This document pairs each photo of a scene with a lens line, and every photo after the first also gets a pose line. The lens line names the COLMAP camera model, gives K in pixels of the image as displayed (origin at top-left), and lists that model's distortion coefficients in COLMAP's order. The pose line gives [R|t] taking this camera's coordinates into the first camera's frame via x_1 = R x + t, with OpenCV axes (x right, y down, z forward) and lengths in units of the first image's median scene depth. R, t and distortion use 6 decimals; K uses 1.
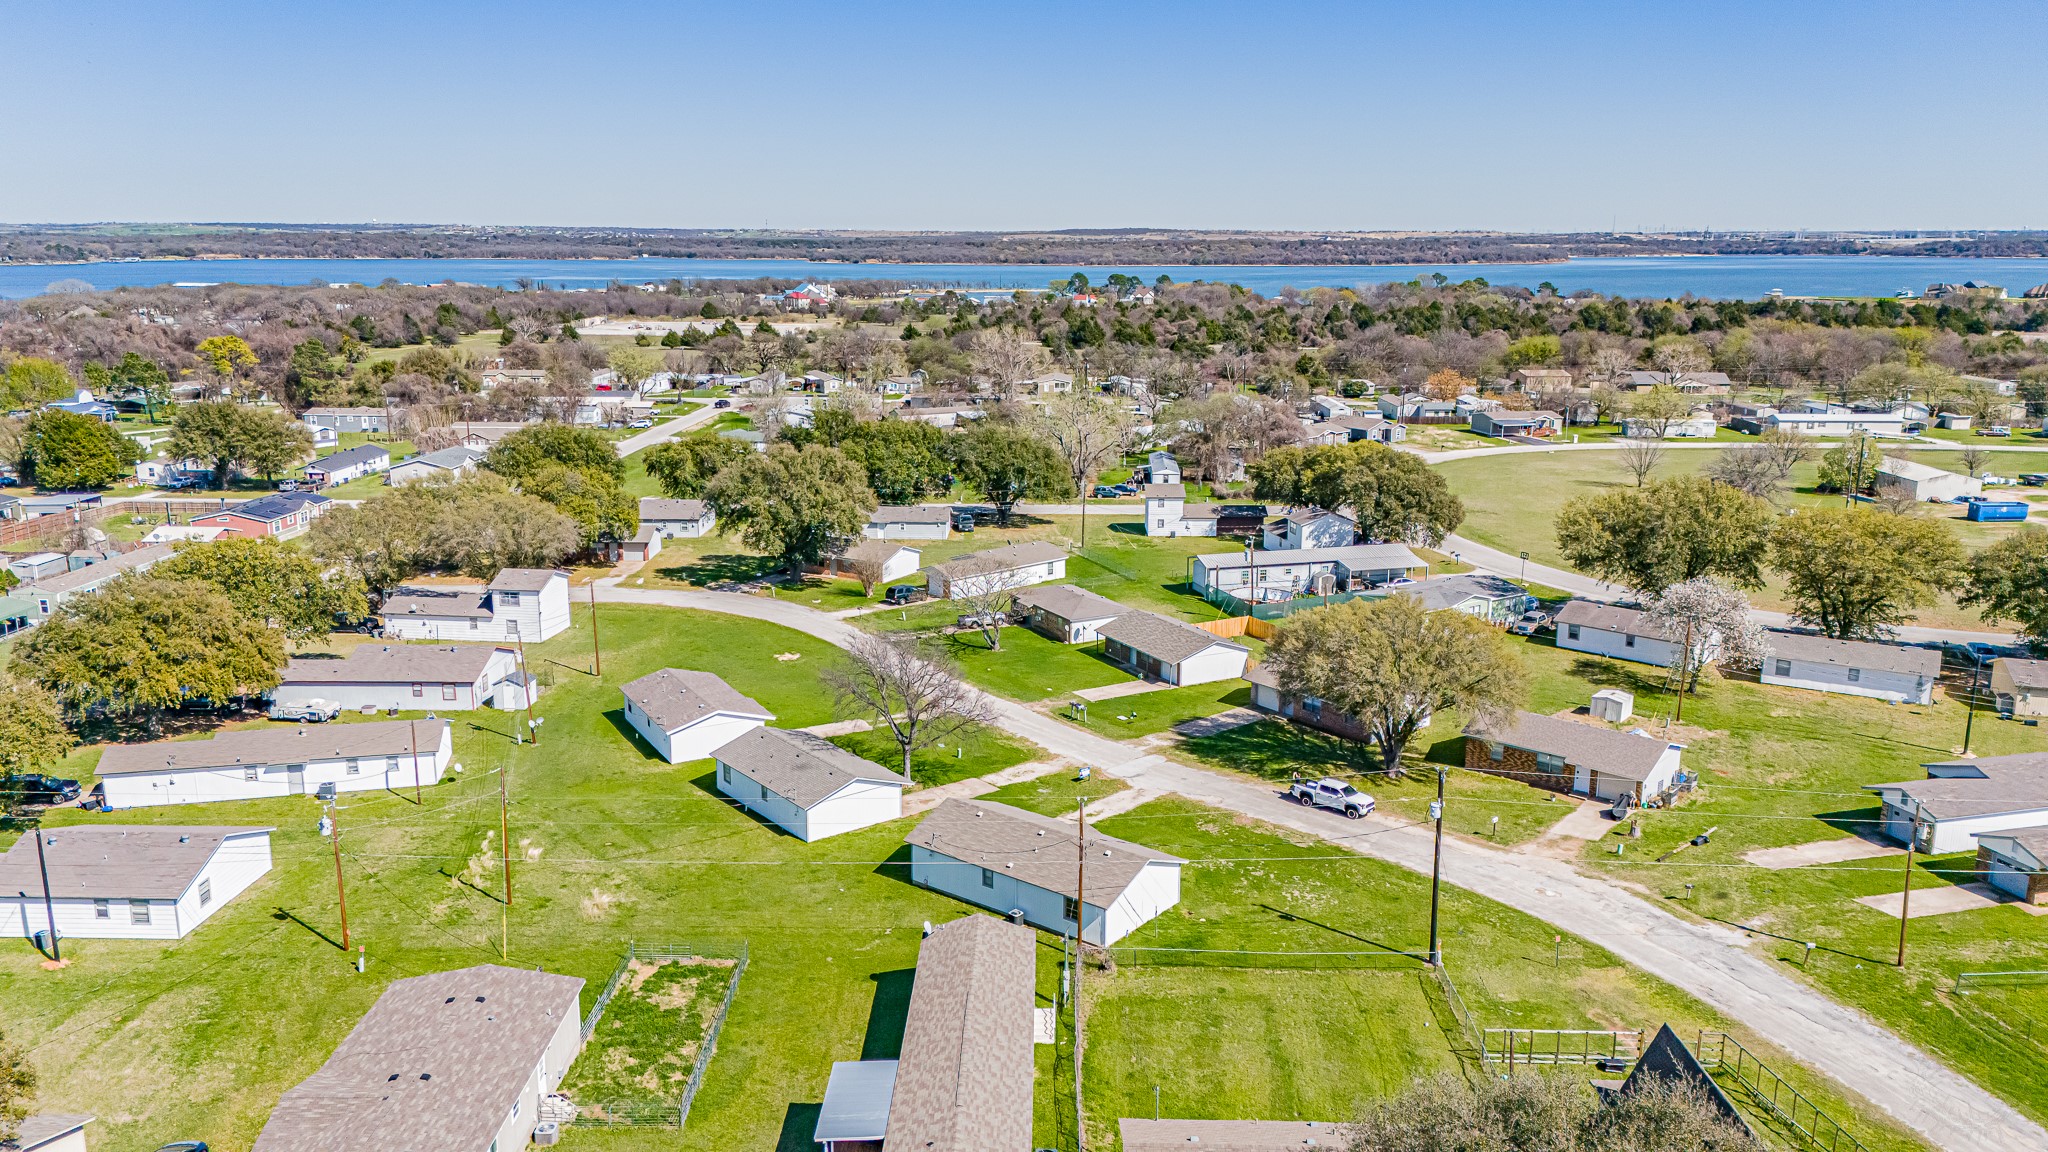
lens RADIAL K [[1503.6, 0, 1021.9], [0, 1503.6, 579.4], [0, 0, 1]] dist [0.081631, -0.090301]
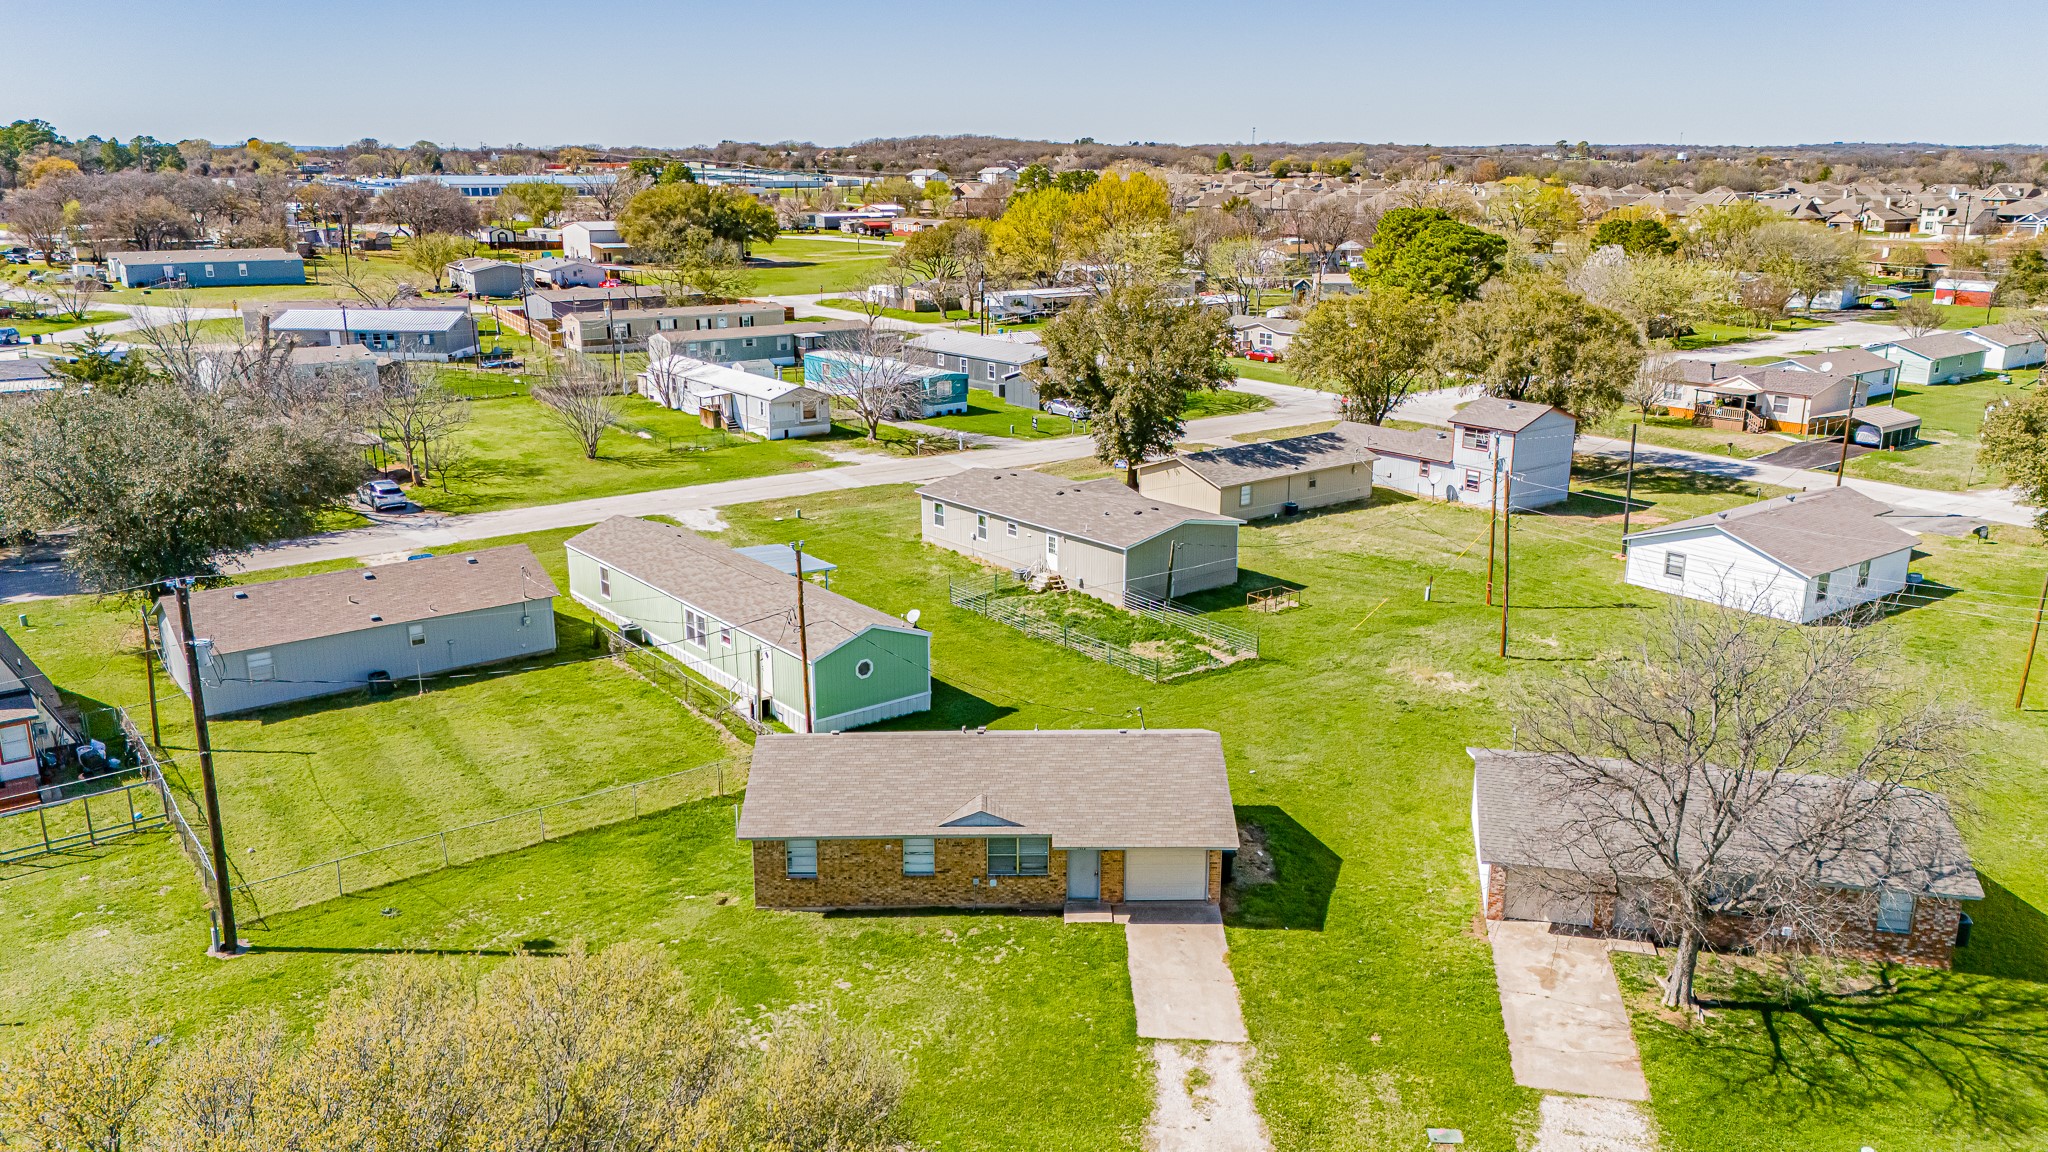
lens RADIAL K [[1503.6, 0, 1016.8], [0, 1503.6, 568.0], [0, 0, 1]] dist [0.081631, -0.090301]
pose [[-0.782808, 0.158612, -0.601710, 0.279893], [-0.139755, 0.897452, 0.418388, -0.104349], [0.606367, 0.411609, -0.680365, 1.153631]]
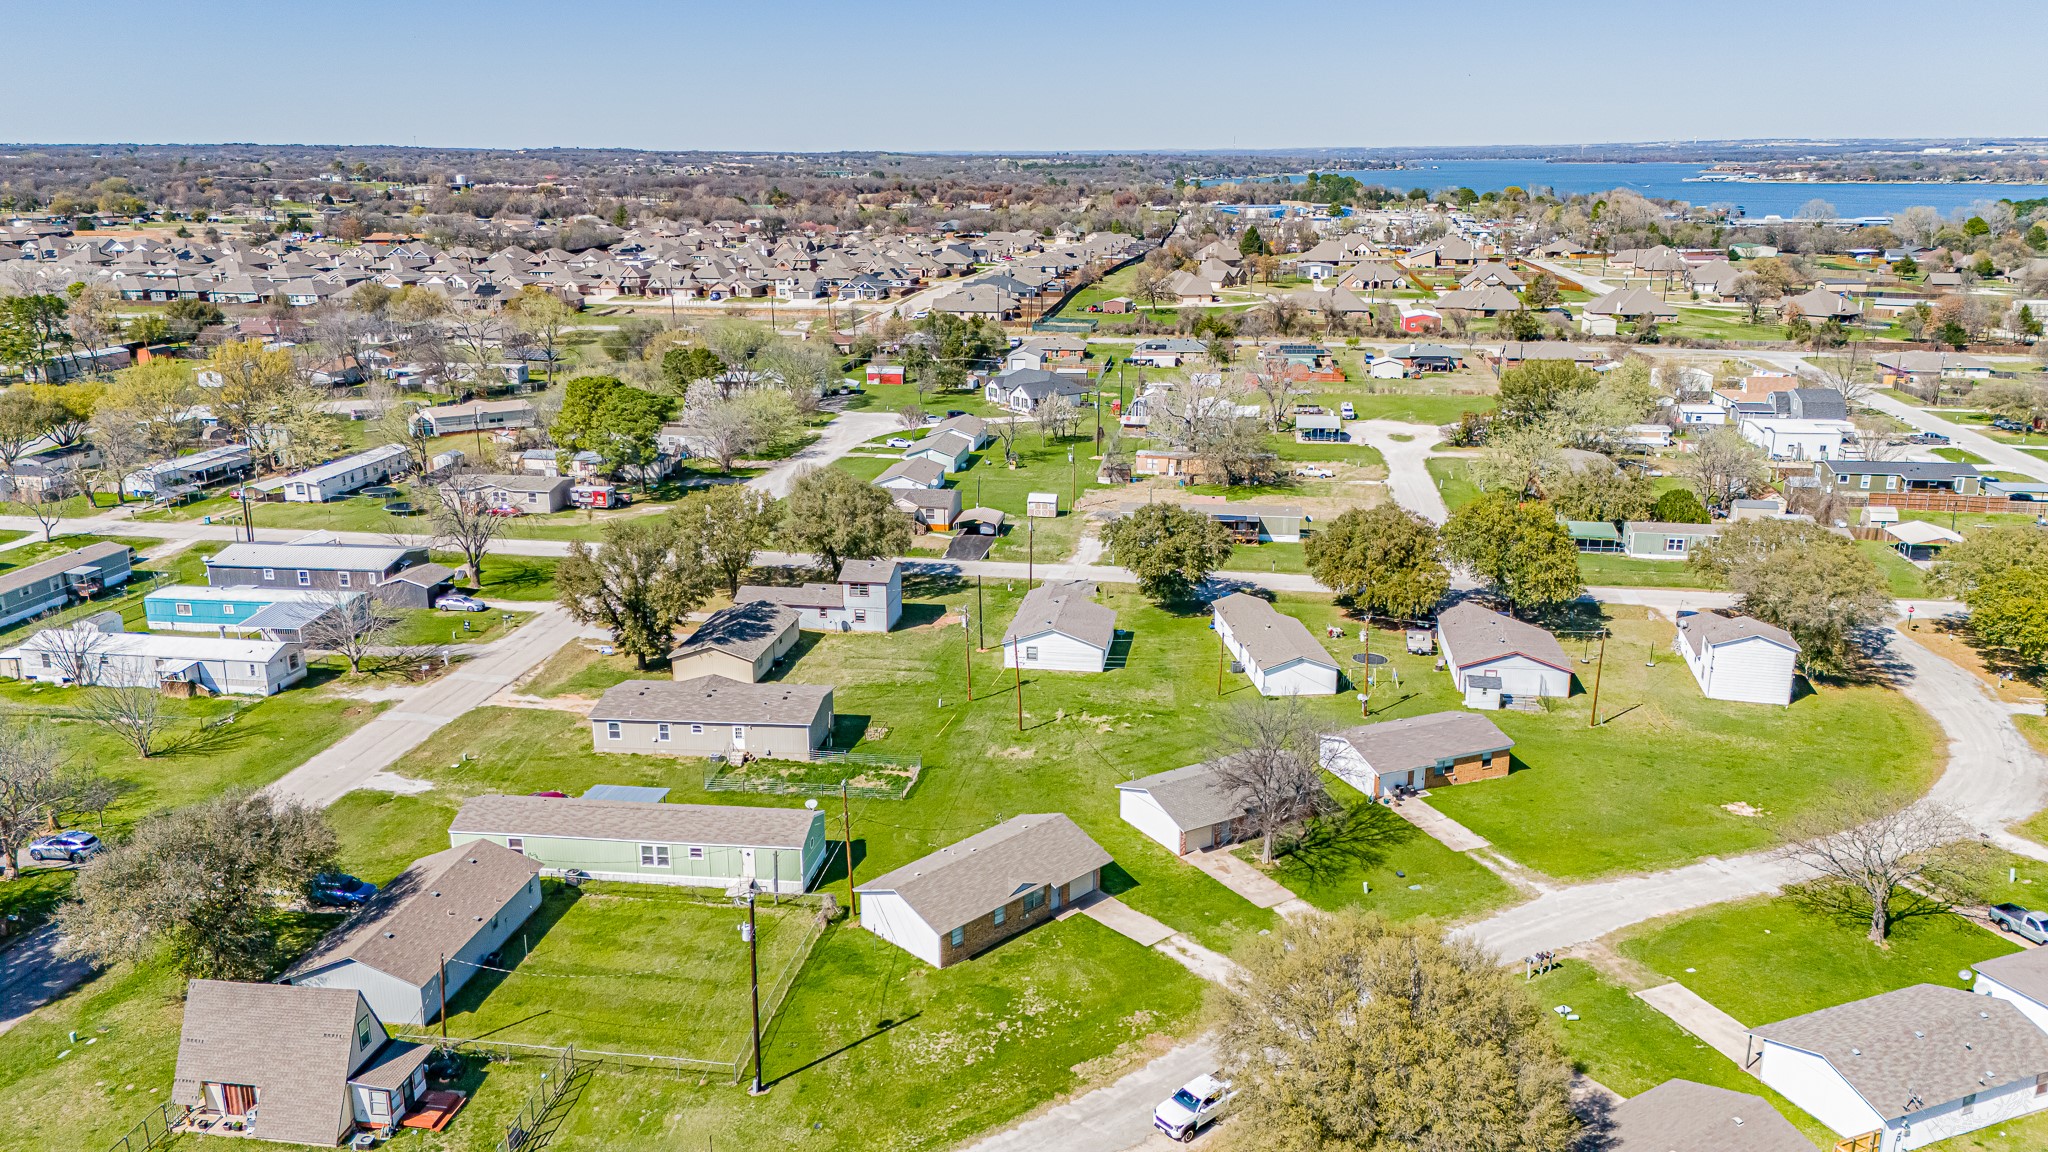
lens RADIAL K [[1503.6, 0, 1025.9], [0, 1503.6, 573.2], [0, 0, 1]] dist [0.081631, -0.090301]
pose [[-0.126310, 0.262701, -0.956574, 0.853971], [-0.214377, 0.934282, 0.284886, -0.289965], [0.968550, 0.241051, -0.061692, 0.893136]]
